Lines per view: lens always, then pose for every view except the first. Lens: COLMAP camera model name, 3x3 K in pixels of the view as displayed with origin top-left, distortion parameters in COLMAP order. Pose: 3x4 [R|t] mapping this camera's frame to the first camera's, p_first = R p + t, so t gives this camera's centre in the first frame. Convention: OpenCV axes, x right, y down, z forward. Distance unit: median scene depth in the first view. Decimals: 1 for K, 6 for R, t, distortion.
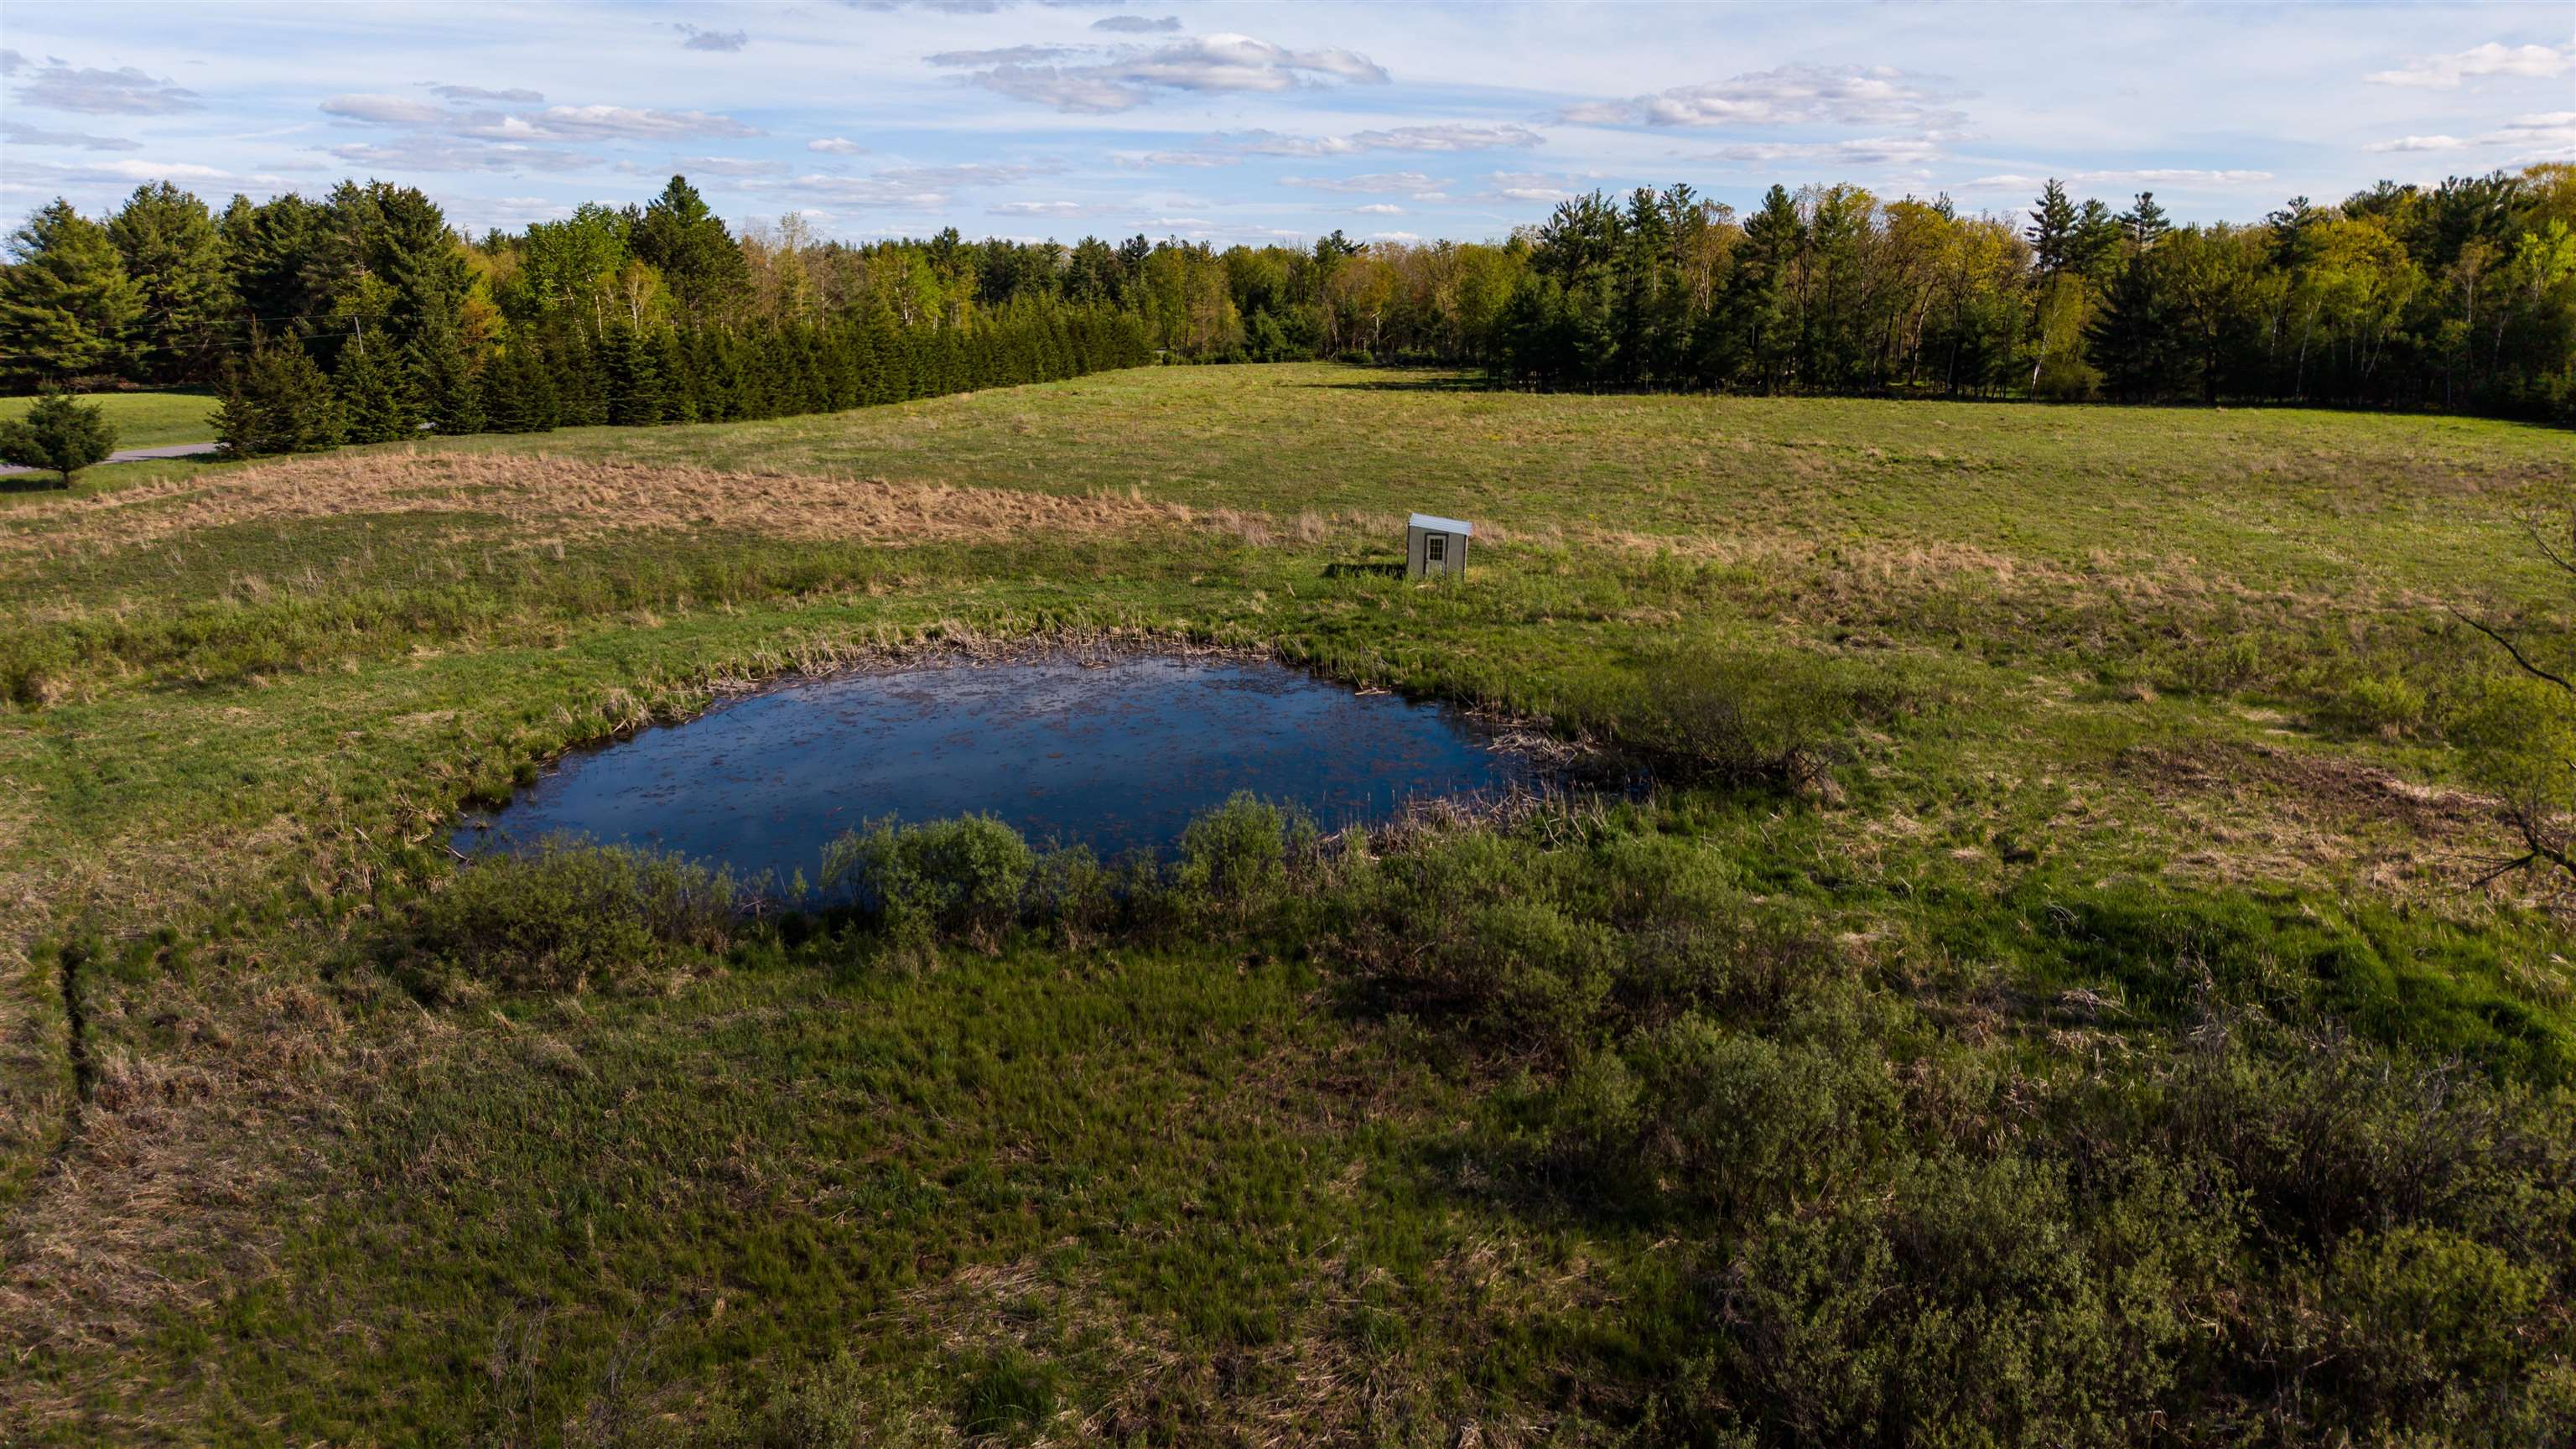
lens RADIAL K [[1720.0, 0, 1288.0], [0, 1720.0, 724.5], [0, 0, 1]] dist [0.085874, -0.115886]
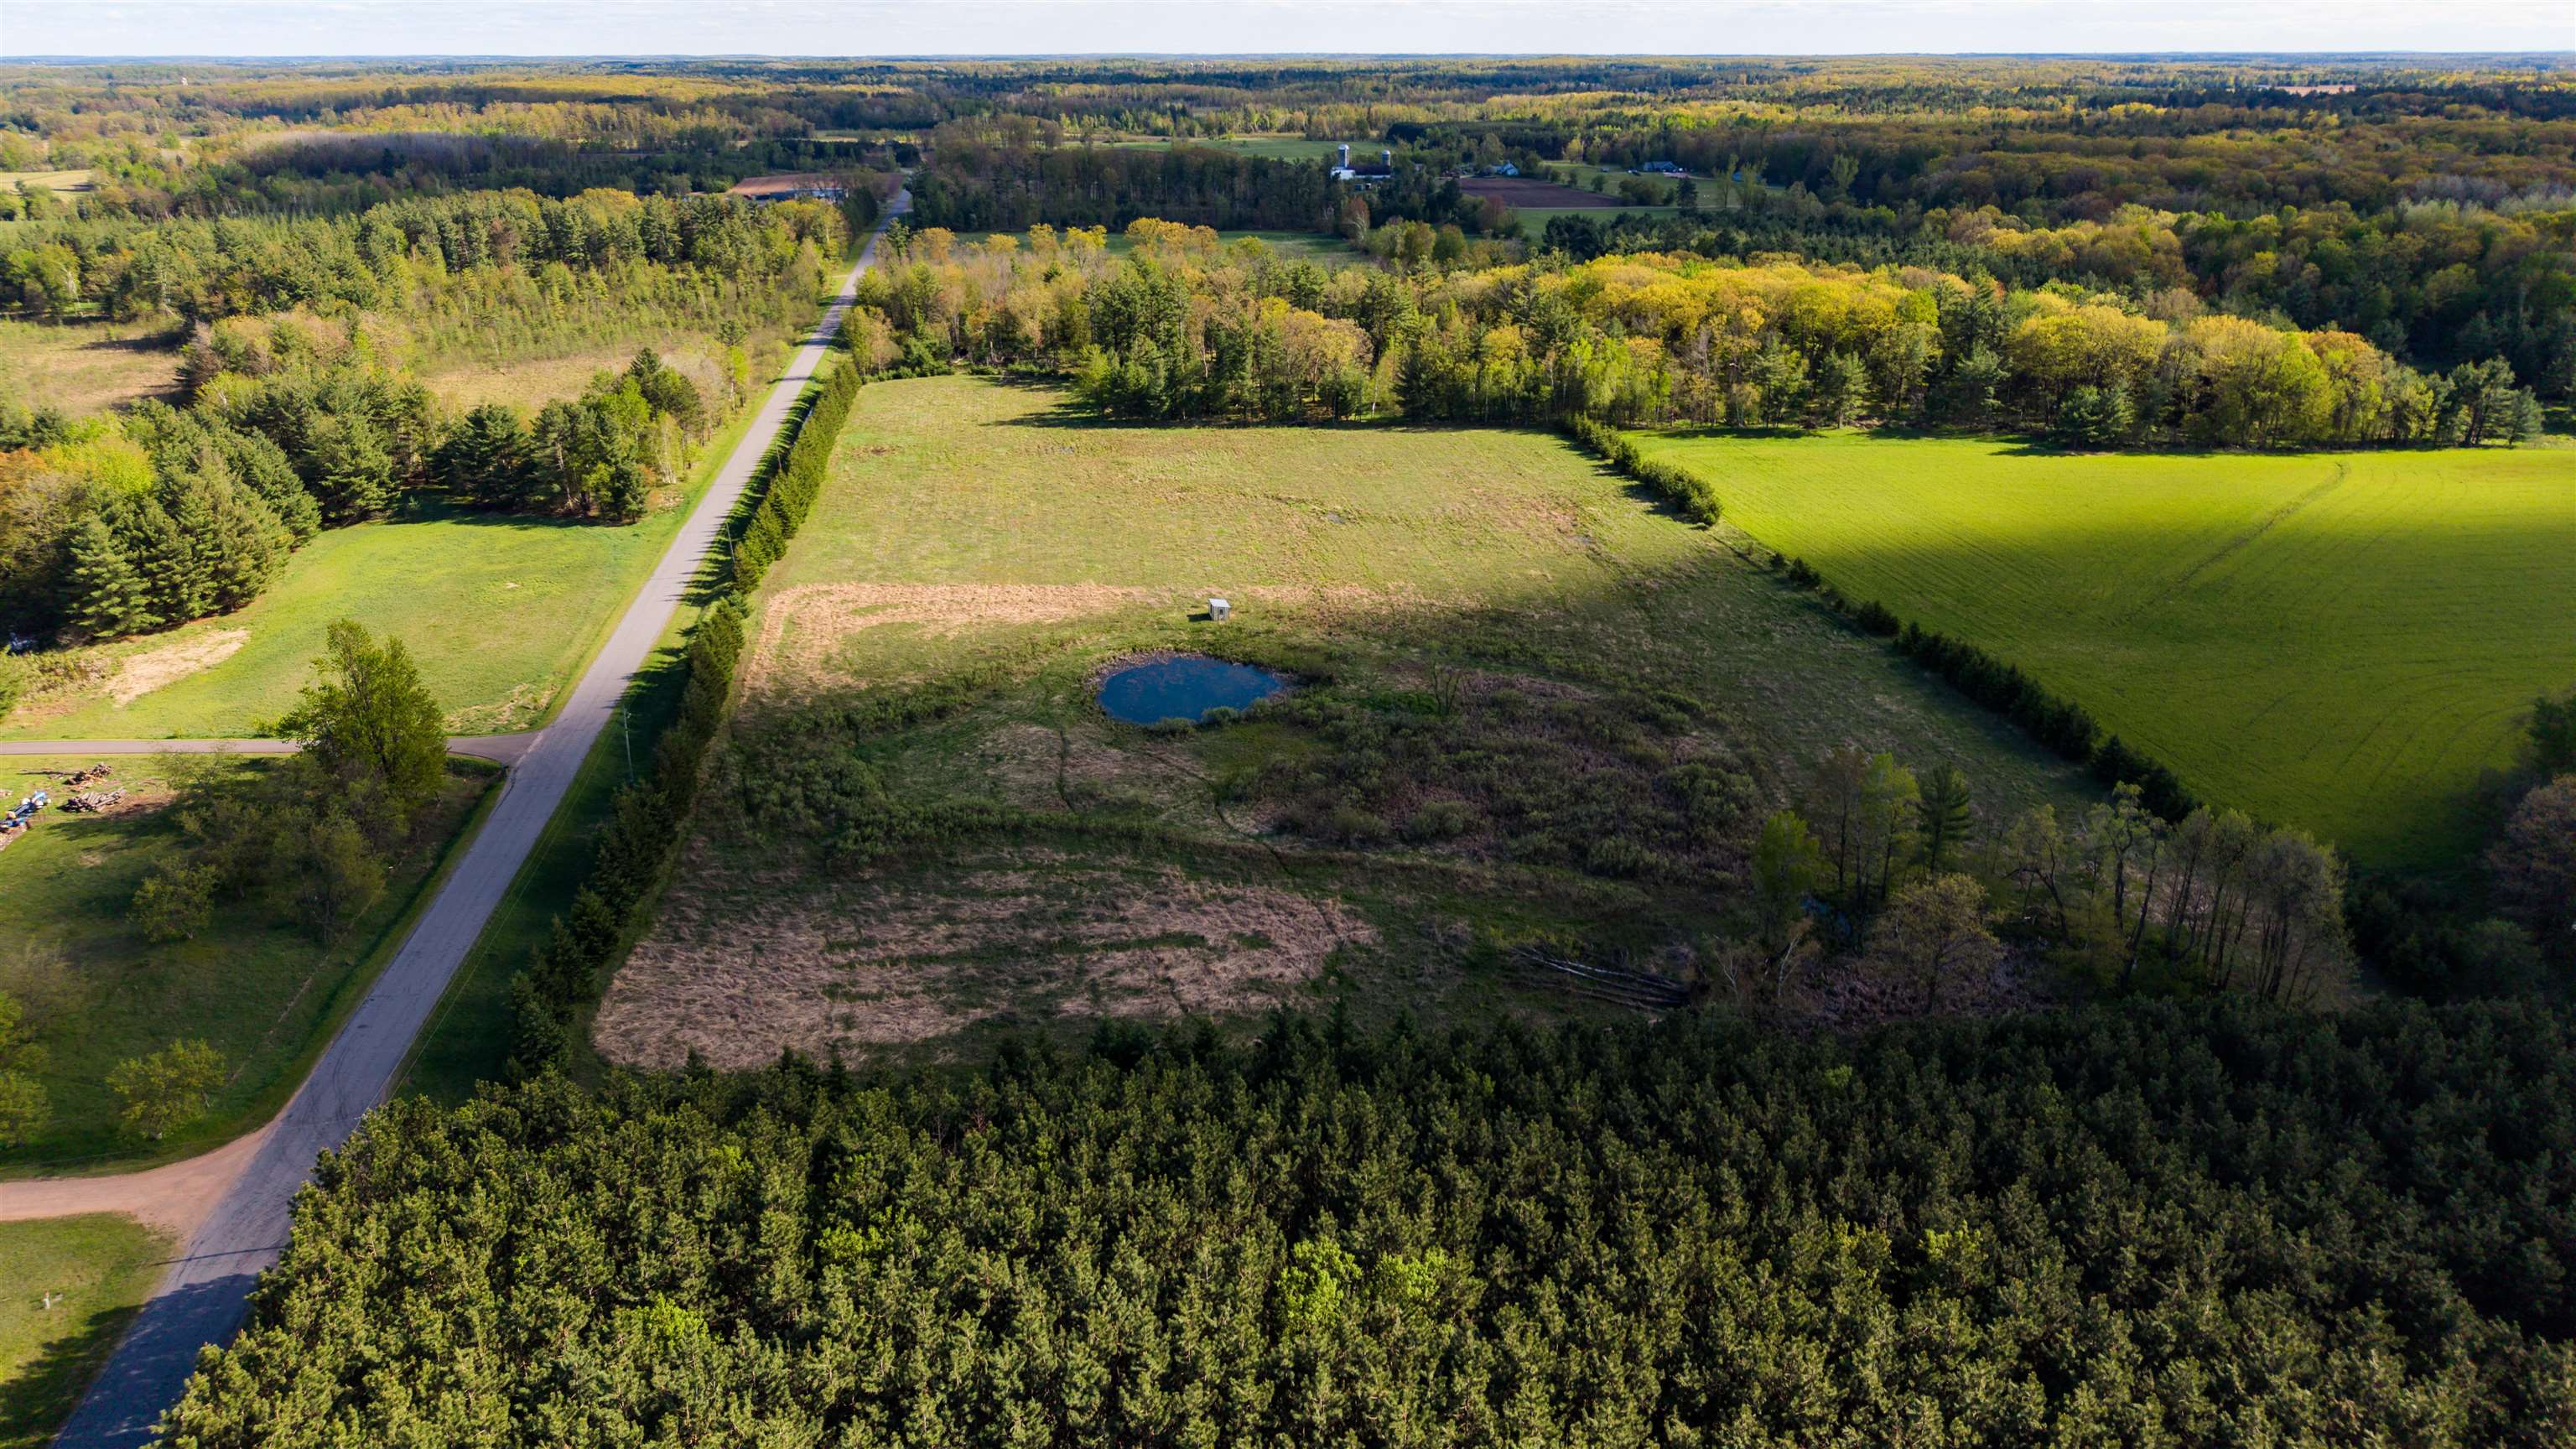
lens RADIAL K [[1720.0, 0, 1288.0], [0, 1720.0, 724.5], [0, 0, 1]] dist [0.085874, -0.115886]
pose [[0.940304, -0.130508, 0.314318, -0.392418], [0.089130, 0.985751, 0.142653, -0.153556], [-0.328457, -0.106122, 0.938538, -1.019679]]
